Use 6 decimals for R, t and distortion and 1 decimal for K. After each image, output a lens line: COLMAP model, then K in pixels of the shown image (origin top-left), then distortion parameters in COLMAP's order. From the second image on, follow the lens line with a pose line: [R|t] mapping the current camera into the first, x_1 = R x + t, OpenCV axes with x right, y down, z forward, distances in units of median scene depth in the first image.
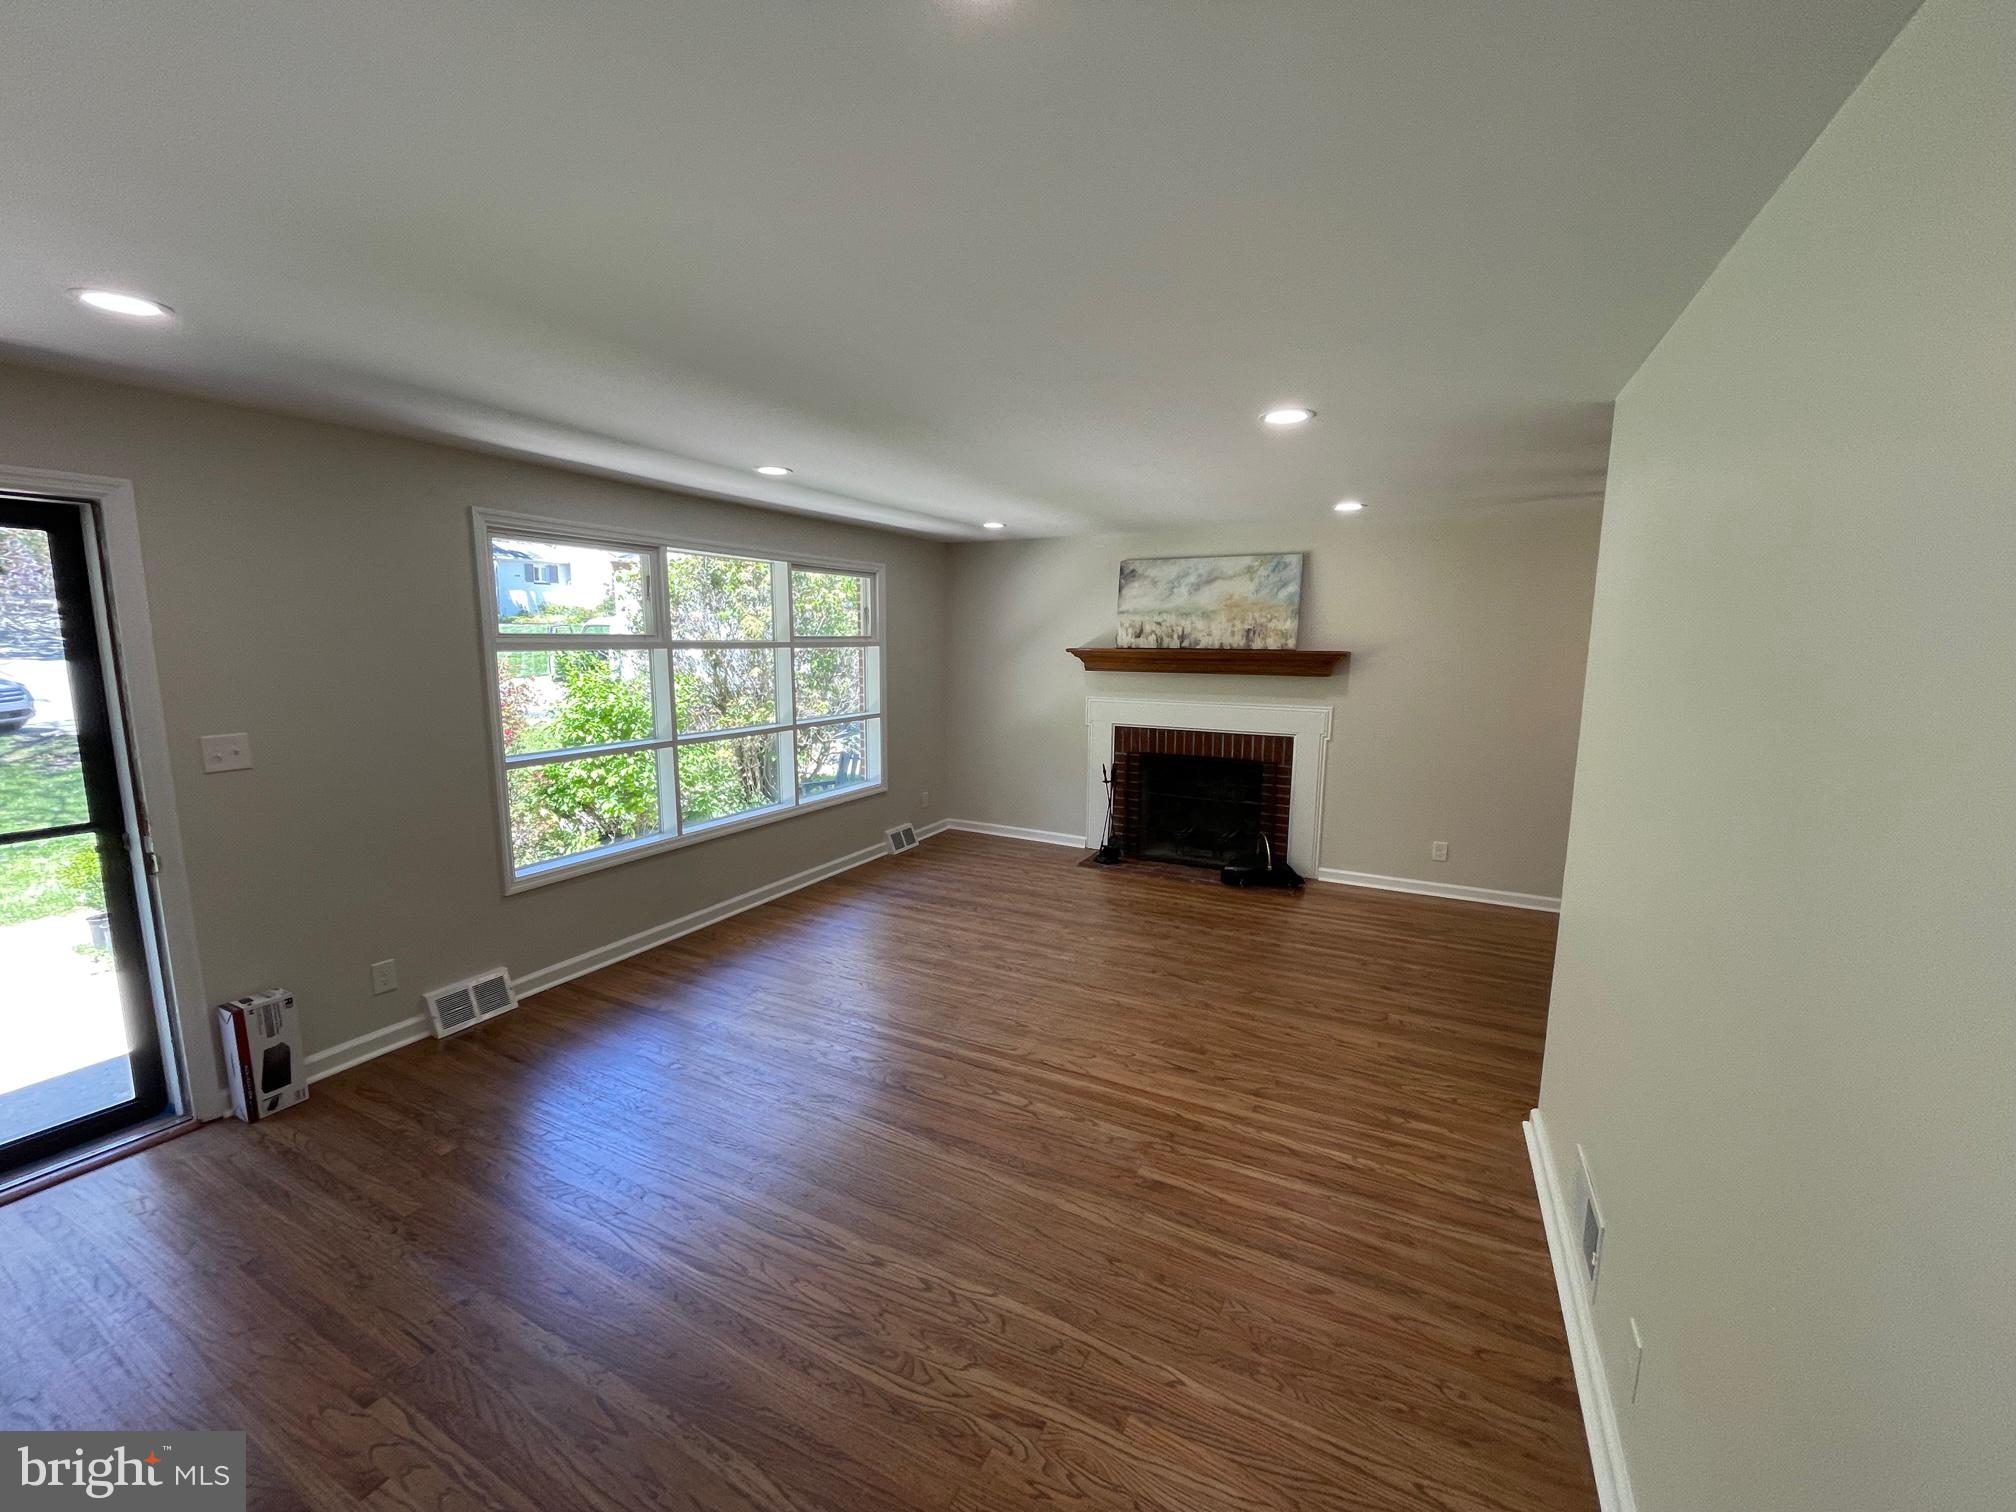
lens RADIAL K [[811.5, 0, 1003.8], [0, 811.5, 753.6], [0, 0, 1]] dist [-0.001138, -0.000834]
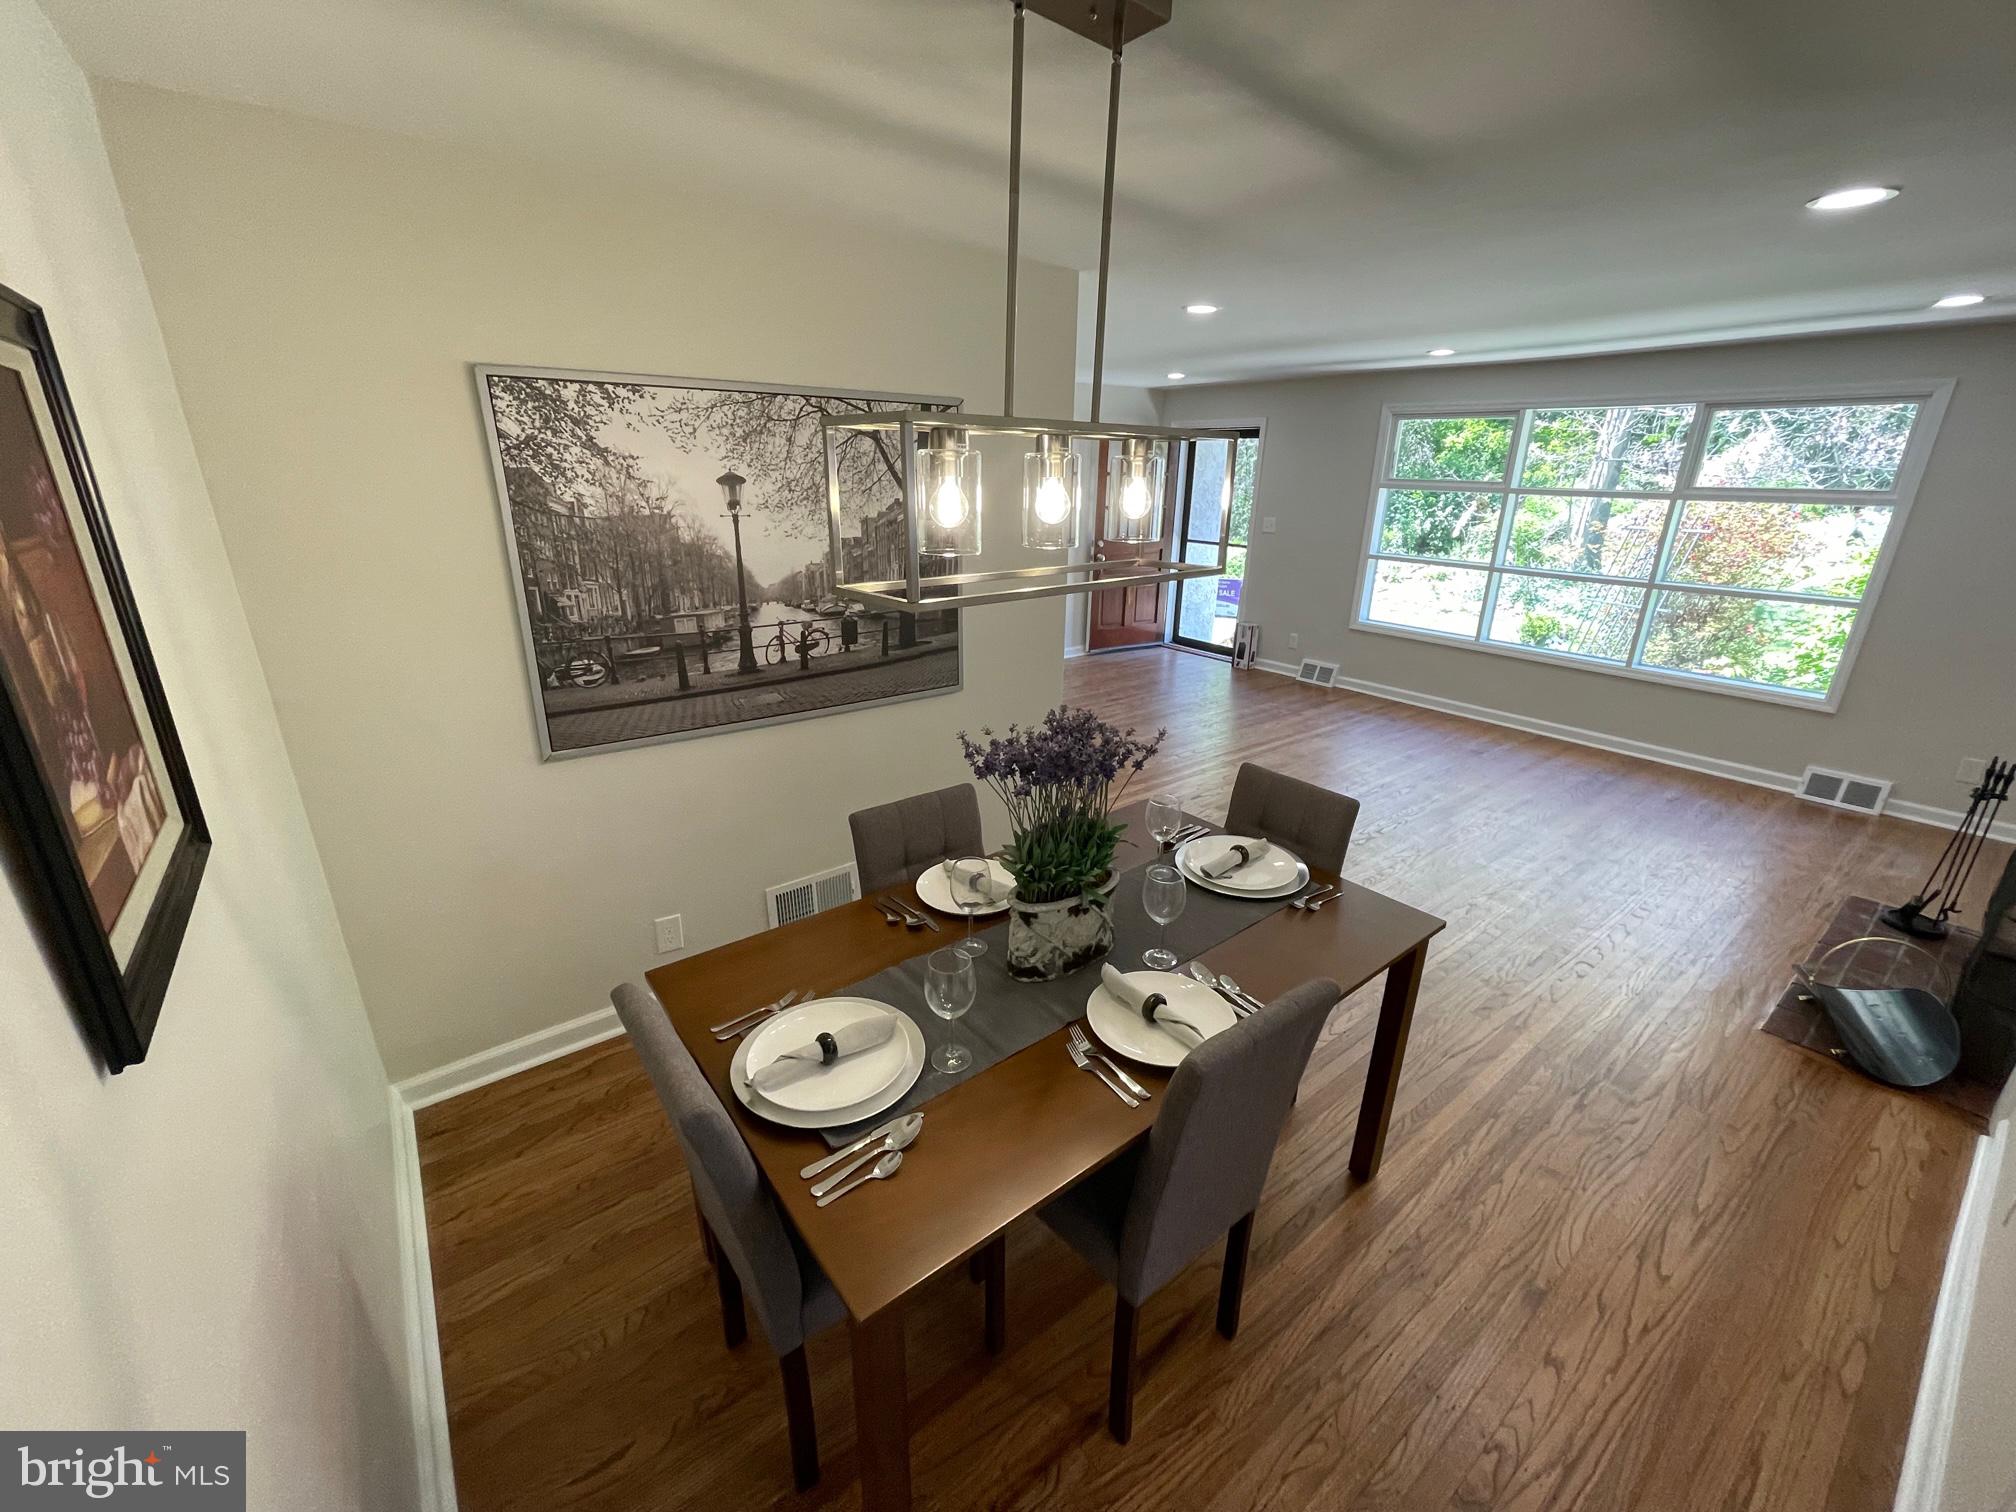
lens RADIAL K [[811.5, 0, 1003.8], [0, 811.5, 753.6], [0, 0, 1]] dist [-0.001138, -0.000834]
pose [[-0.419639, 0.293930, -0.858783, 0.904219], [-0.147637, 0.911417, 0.384087, -0.102144], [0.895604, 0.287966, -0.339071, 0.668774]]
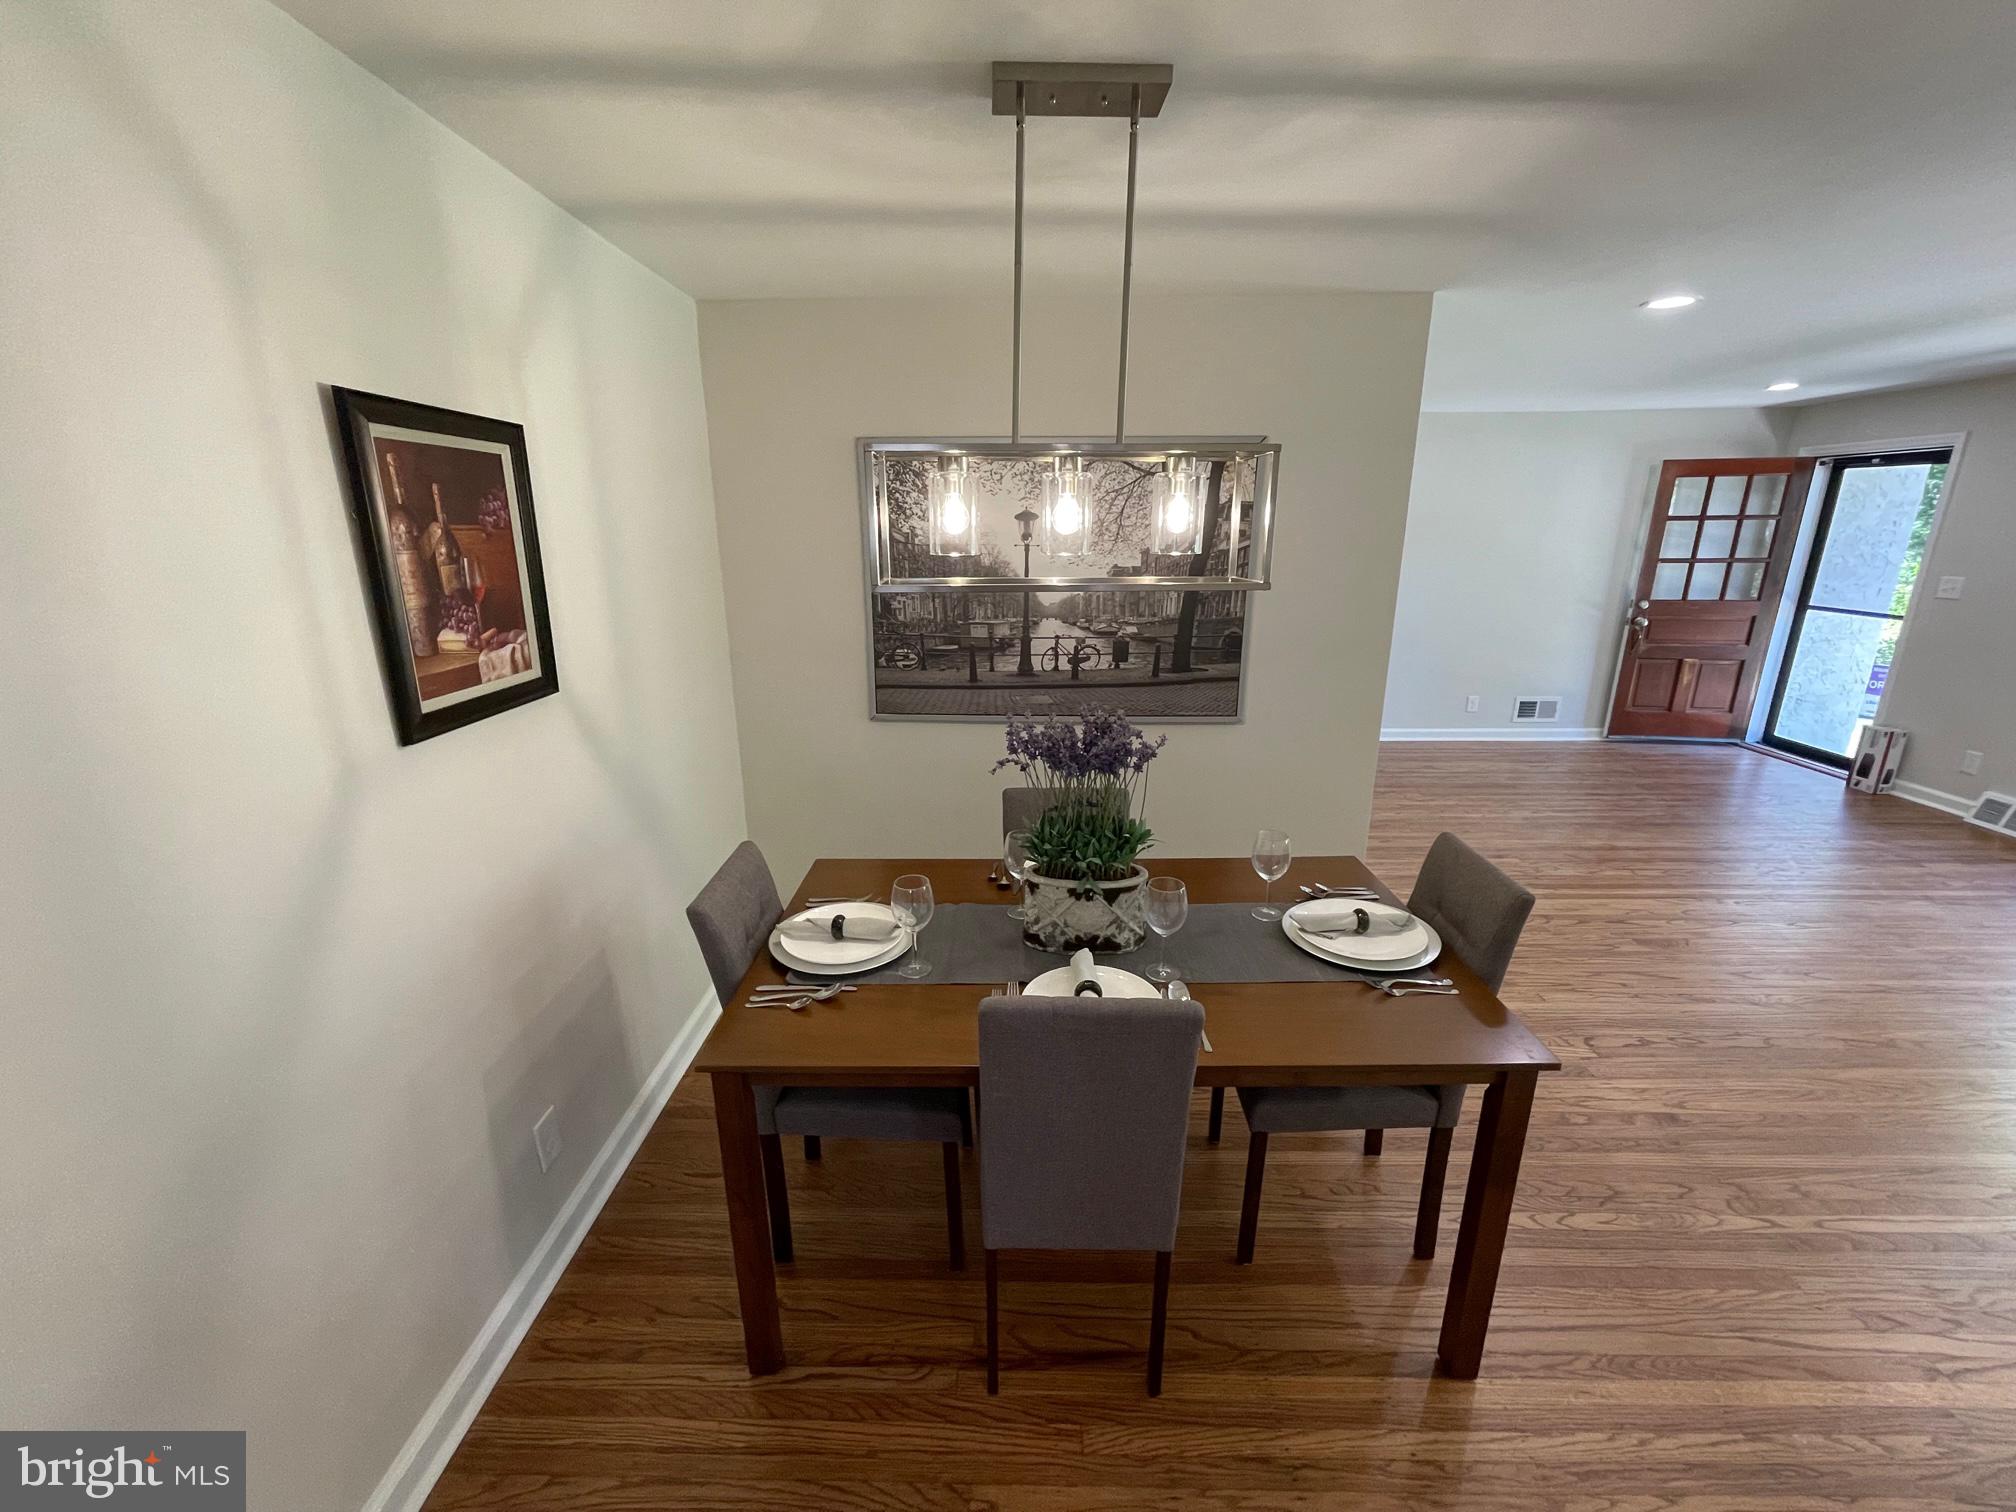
lens RADIAL K [[811.5, 0, 1003.8], [0, 811.5, 753.6], [0, 0, 1]] dist [-0.001138, -0.000834]
pose [[-0.896232, 0.121064, -0.426745, 0.810262], [-0.064270, 0.916445, 0.394966, -0.113693], [0.438905, 0.381408, -0.813567, 0.832235]]
